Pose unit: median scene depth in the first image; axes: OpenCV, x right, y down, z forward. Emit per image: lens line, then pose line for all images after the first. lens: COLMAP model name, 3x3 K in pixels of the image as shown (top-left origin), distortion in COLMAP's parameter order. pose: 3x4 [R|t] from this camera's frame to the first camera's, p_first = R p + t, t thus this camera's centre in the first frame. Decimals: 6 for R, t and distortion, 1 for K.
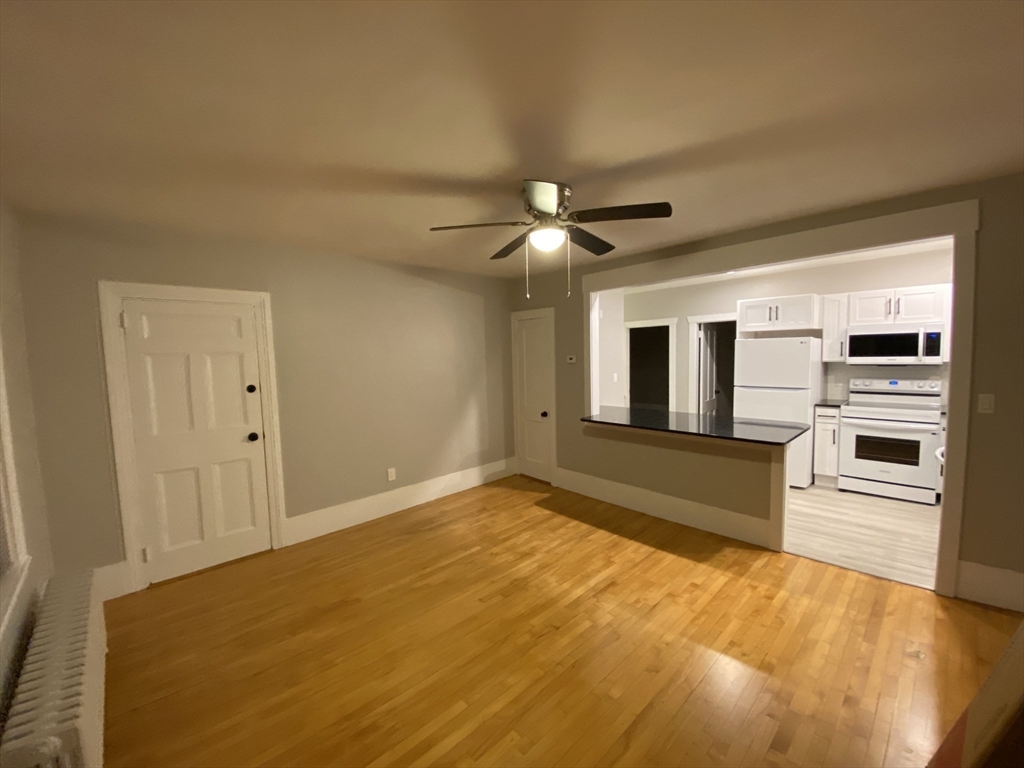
lens RADIAL K [[415.2, 0, 513.5], [0, 415.2, 385.7], [0, 0, 1]] dist [0.002366, -0.000760]
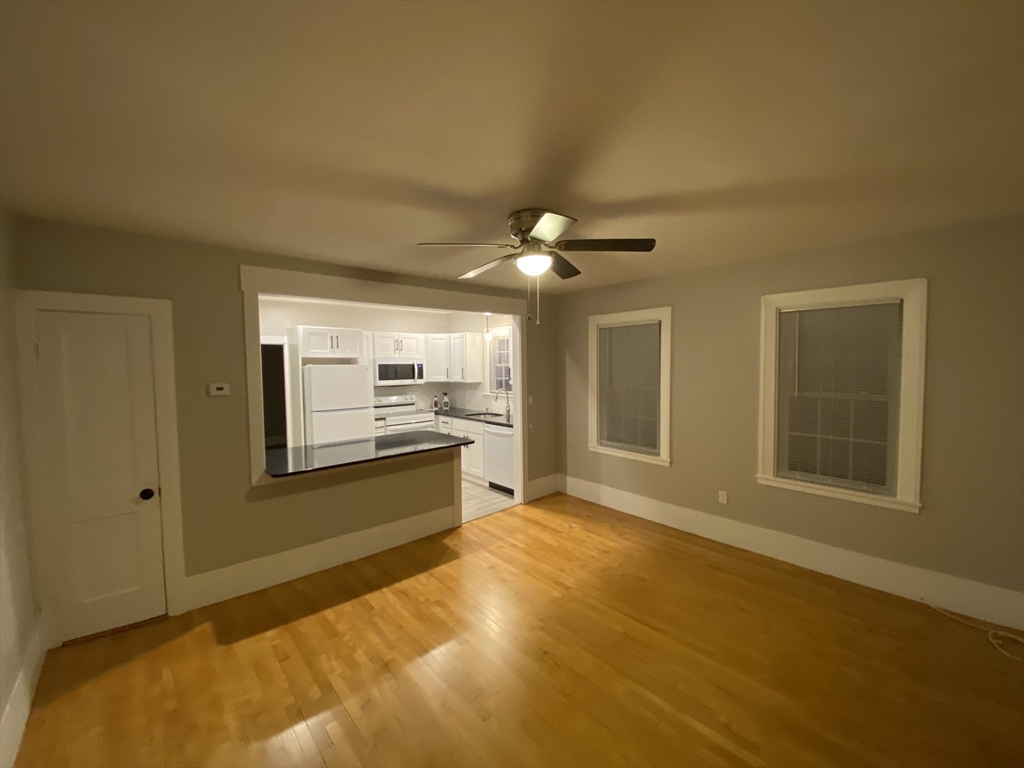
lens RADIAL K [[415.2, 0, 507.0], [0, 415.2, 382.1], [0, 0, 1]] dist [0.002366, -0.000760]
pose [[0.039046, -0.017397, 0.999086, -0.551108], [0.090340, 0.995815, 0.013810, -0.051549], [-0.995145, 0.089718, 0.040454, 0.619739]]
